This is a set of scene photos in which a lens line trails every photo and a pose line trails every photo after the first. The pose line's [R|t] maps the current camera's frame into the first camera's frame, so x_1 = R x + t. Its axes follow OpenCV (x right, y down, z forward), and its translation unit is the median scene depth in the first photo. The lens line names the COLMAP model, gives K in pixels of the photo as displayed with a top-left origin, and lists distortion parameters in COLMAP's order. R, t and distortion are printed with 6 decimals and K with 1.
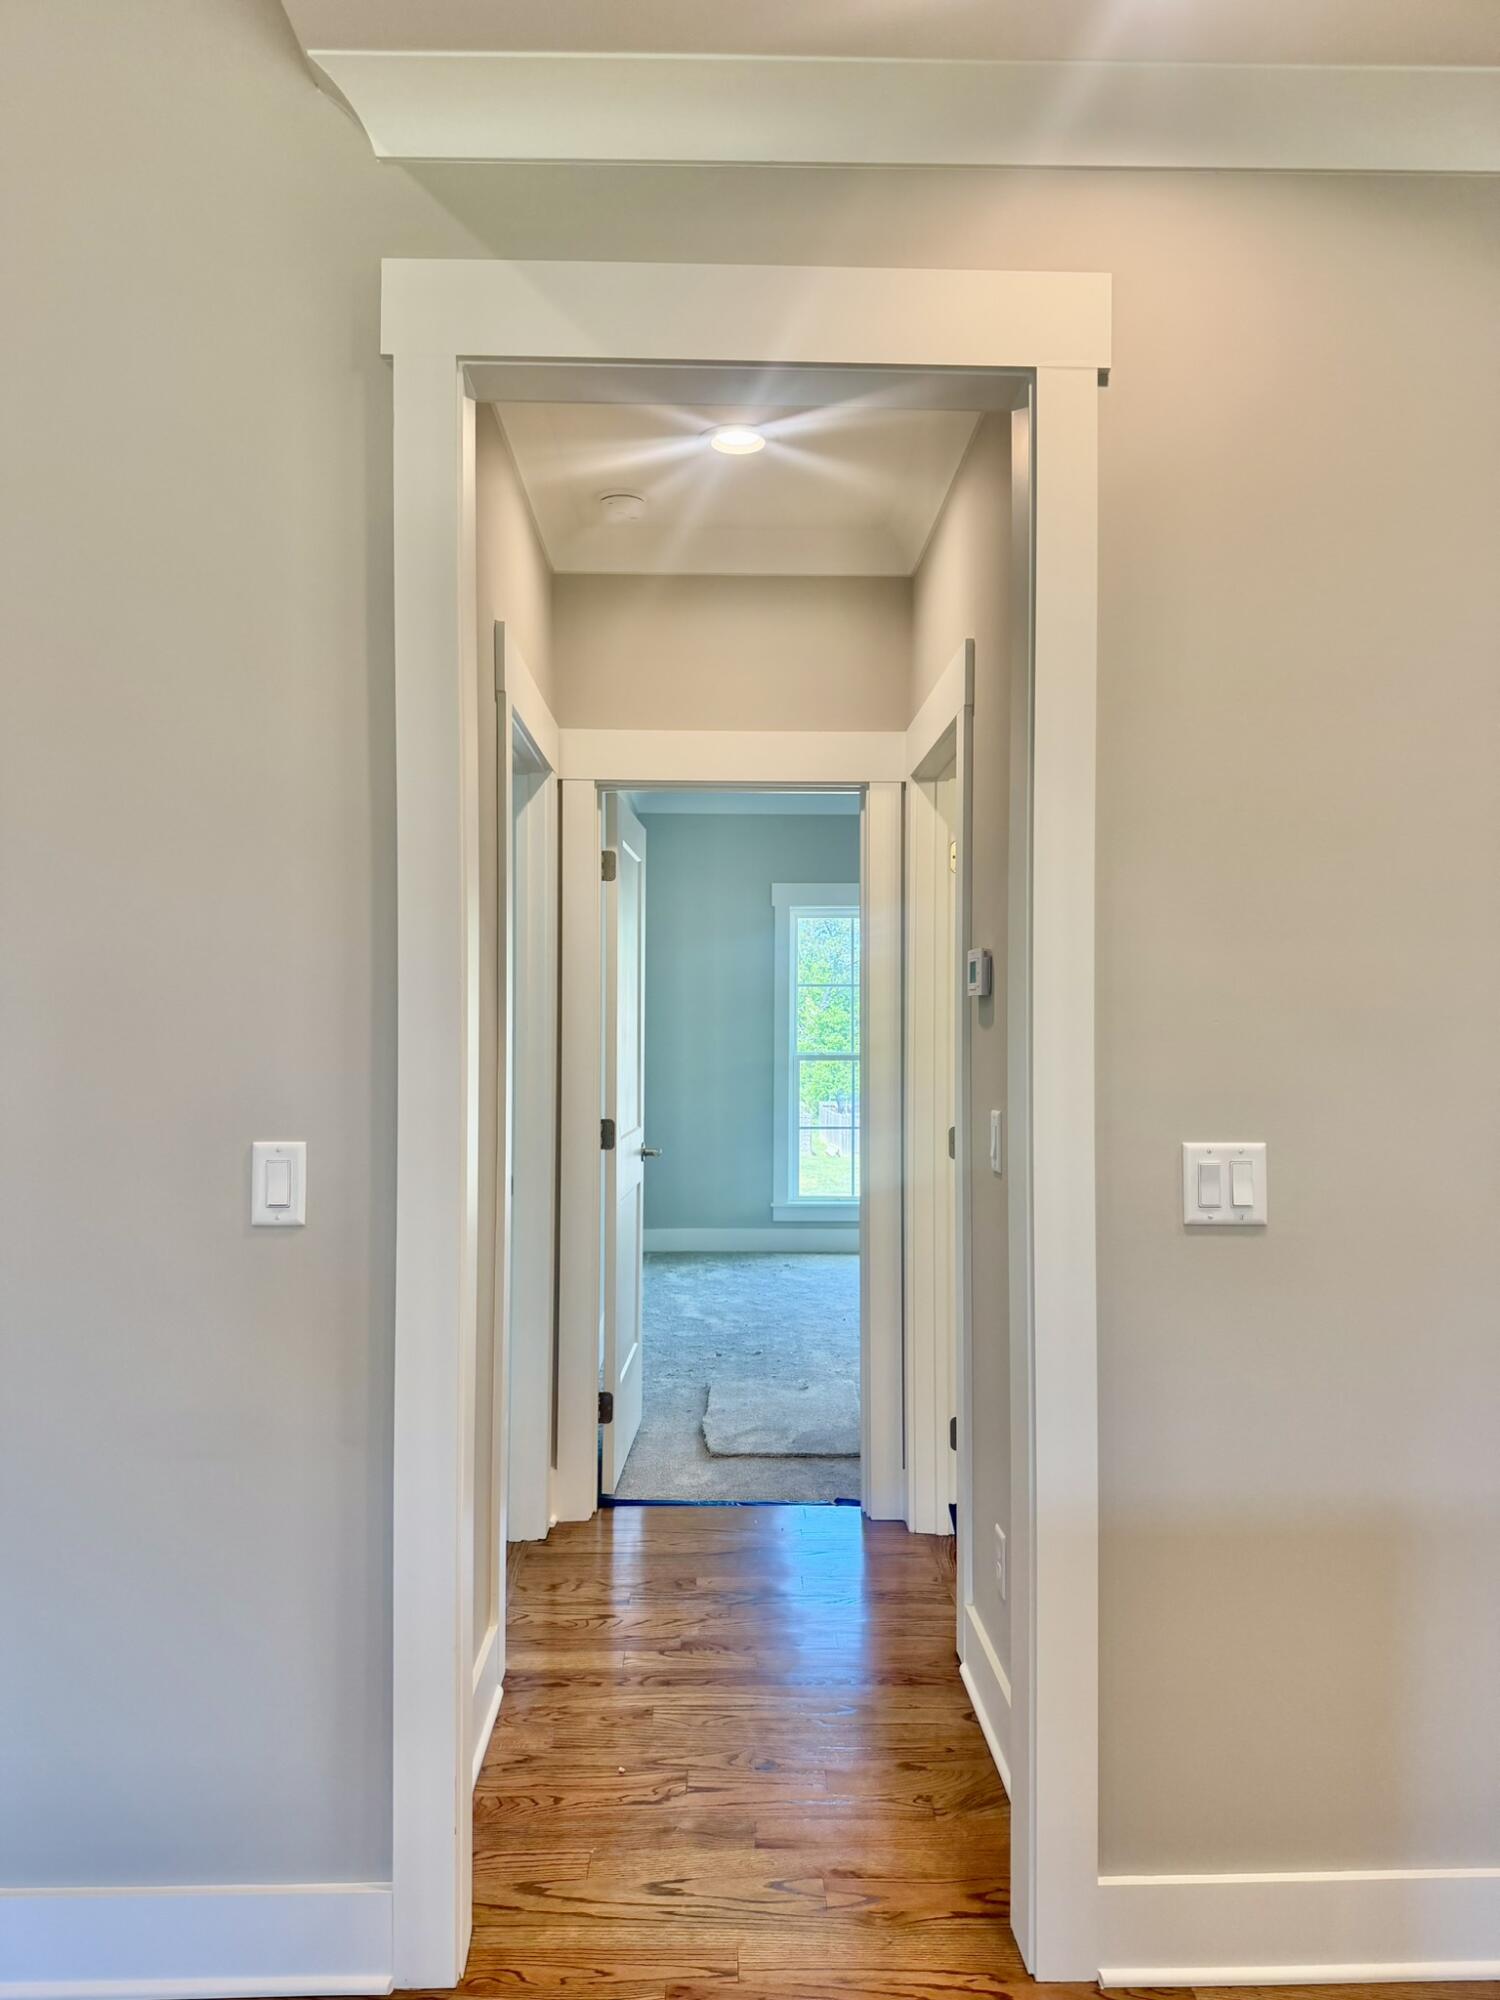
lens RADIAL K [[1395.3, 0, 744.5], [0, 1395.3, 1001.3], [0, 0, 1]] dist [0.030295, -0.005615]
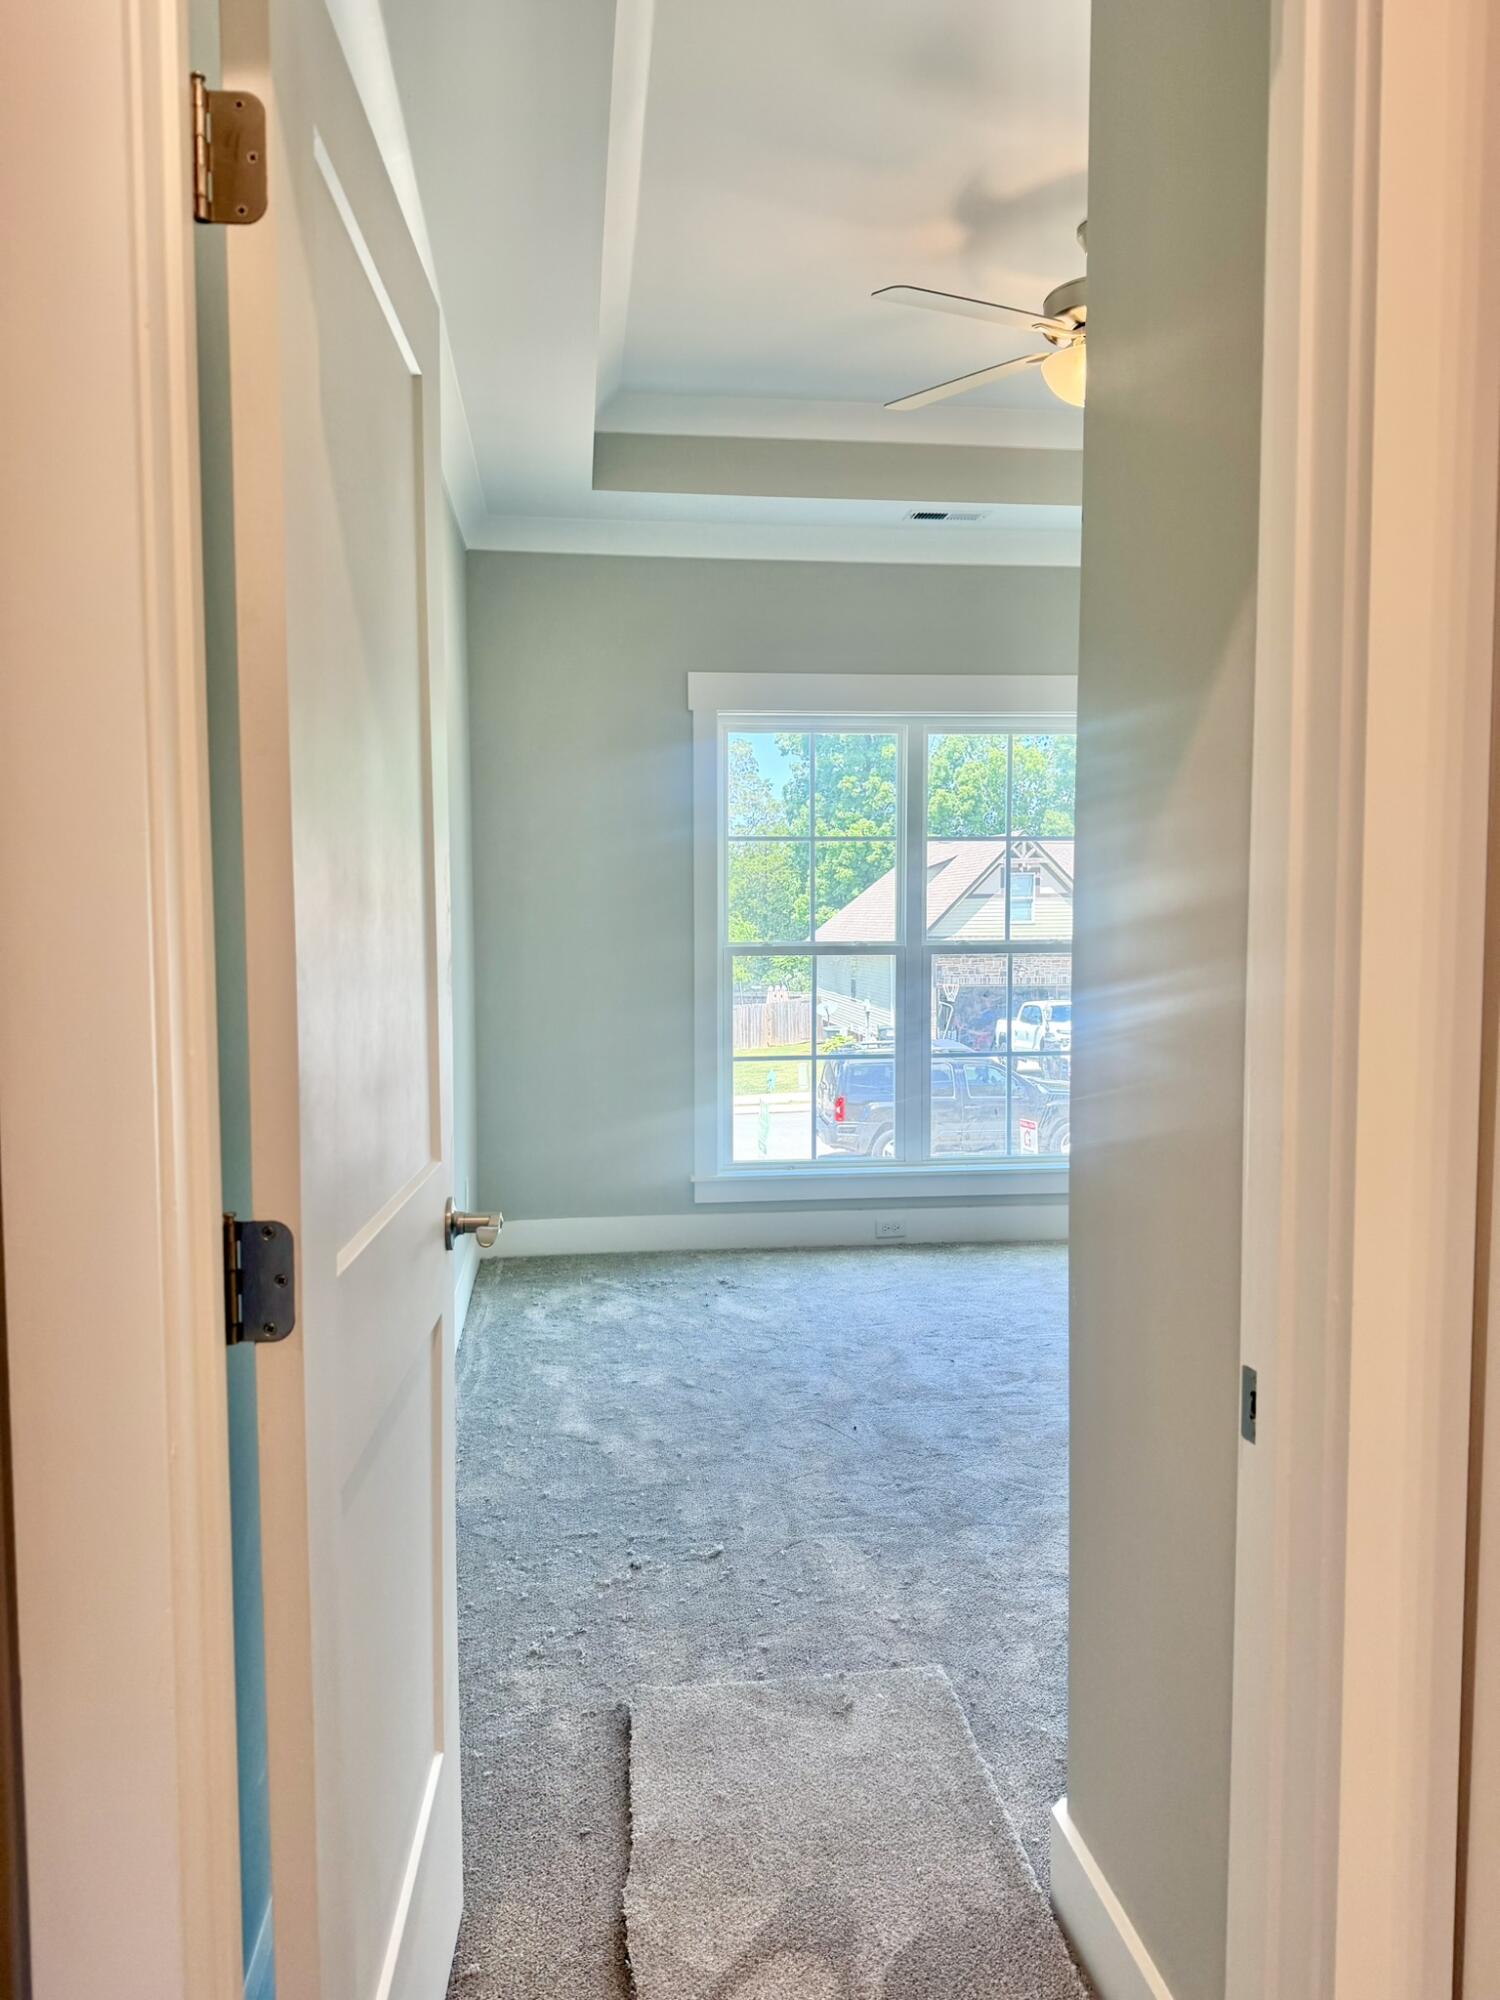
lens RADIAL K [[1395.3, 0, 764.8], [0, 1395.3, 1002.5], [0, 0, 1]] dist [0.030295, -0.005615]
pose [[0.993645, -0.011560, 0.111964, -0.020533], [0.002655, 0.996843, 0.079354, 0.014885], [-0.112528, -0.078553, 0.990539, 0.408393]]
